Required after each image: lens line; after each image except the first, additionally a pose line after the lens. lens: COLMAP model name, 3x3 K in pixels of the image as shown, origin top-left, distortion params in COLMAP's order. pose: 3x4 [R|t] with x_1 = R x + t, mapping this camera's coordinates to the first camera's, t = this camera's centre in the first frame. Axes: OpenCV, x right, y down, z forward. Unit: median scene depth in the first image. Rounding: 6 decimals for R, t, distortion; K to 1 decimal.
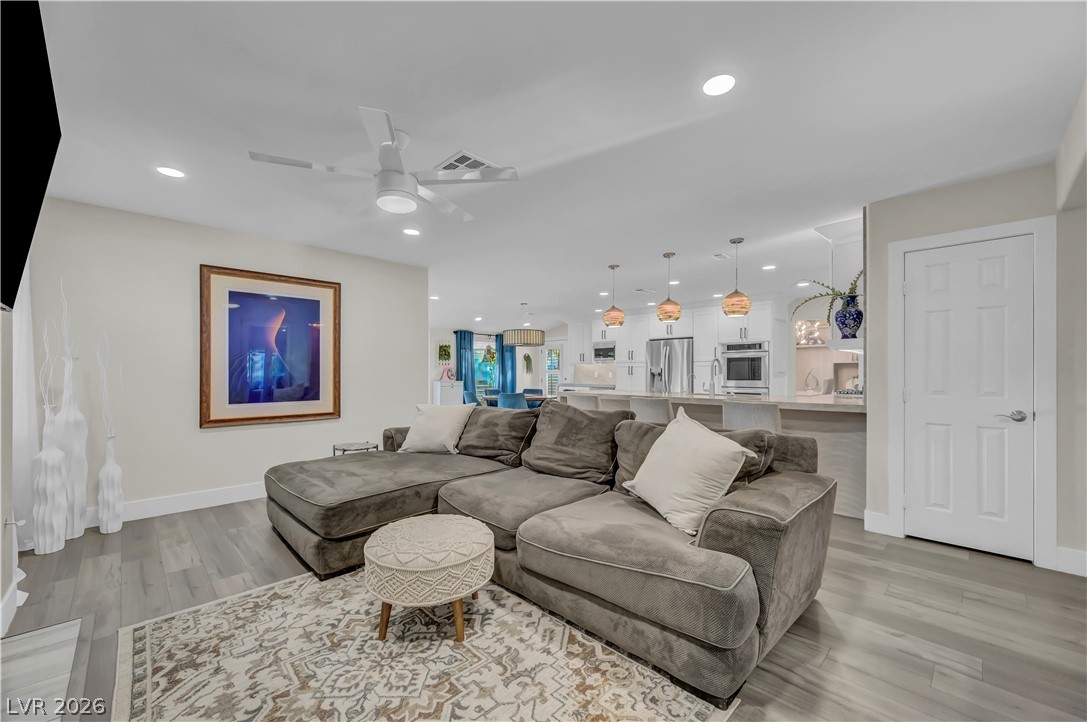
lens RADIAL K [[432.1, 0, 541.8], [0, 432.1, 370.1], [0, 0, 1]] dist [0.003405, 0.000144]
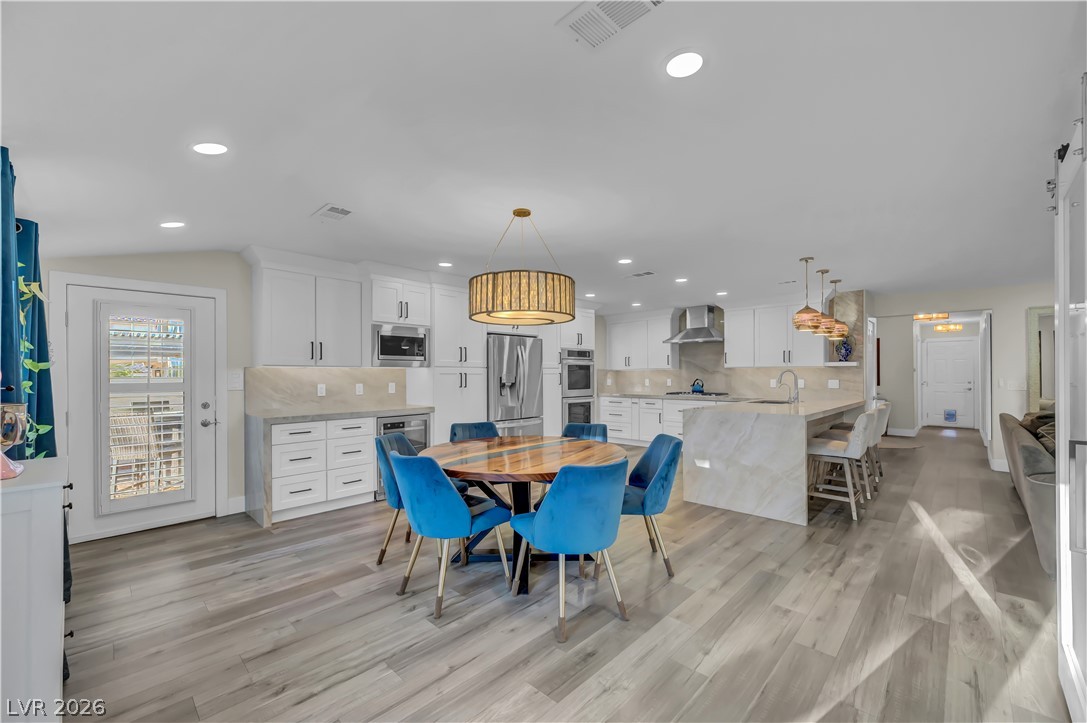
lens RADIAL K [[432.1, 0, 542.1], [0, 432.1, 368.4], [0, 0, 1]] dist [0.003405, 0.000144]
pose [[-0.021881, 0.010862, 0.999702, -1.611891], [-0.003643, 0.999933, -0.010944, -0.035889], [-0.999754, -0.003881, -0.021840, 3.685440]]
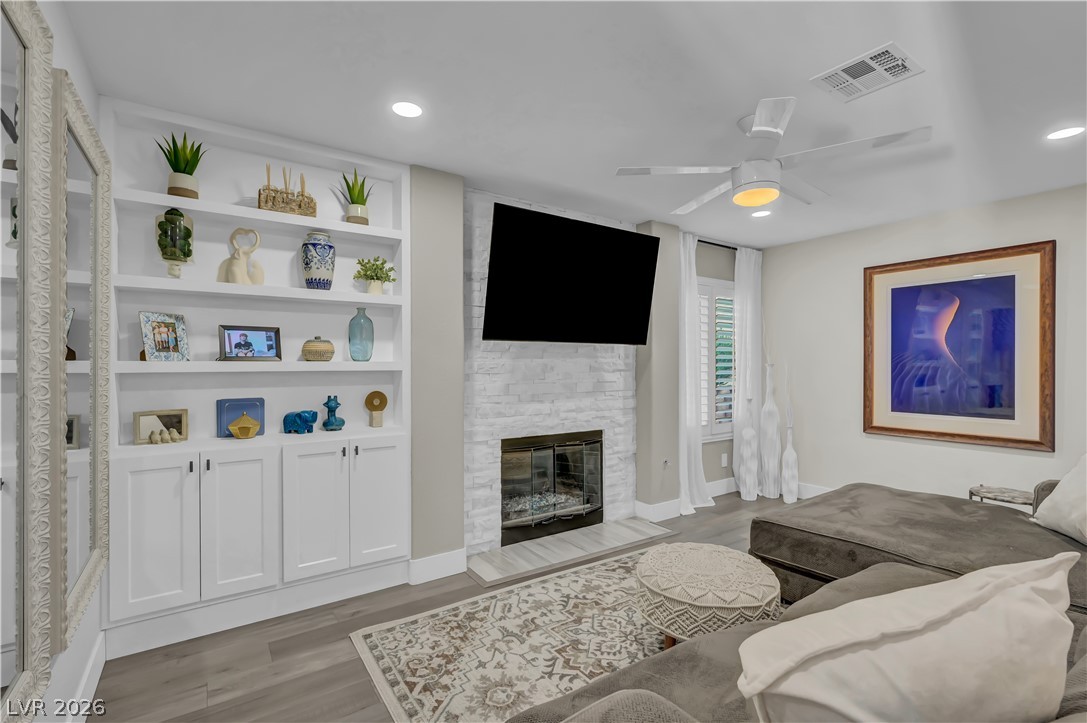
lens RADIAL K [[497.4, 0, 546.5], [0, 497.4, 364.3], [0, 0, 1]] dist [0.000092, 0.000697]
pose [[-0.163823, 0.003540, -0.986483, 0.830153], [0.004851, 0.999984, 0.002782, -0.053246], [0.986478, -0.004329, -0.163838, 0.838237]]
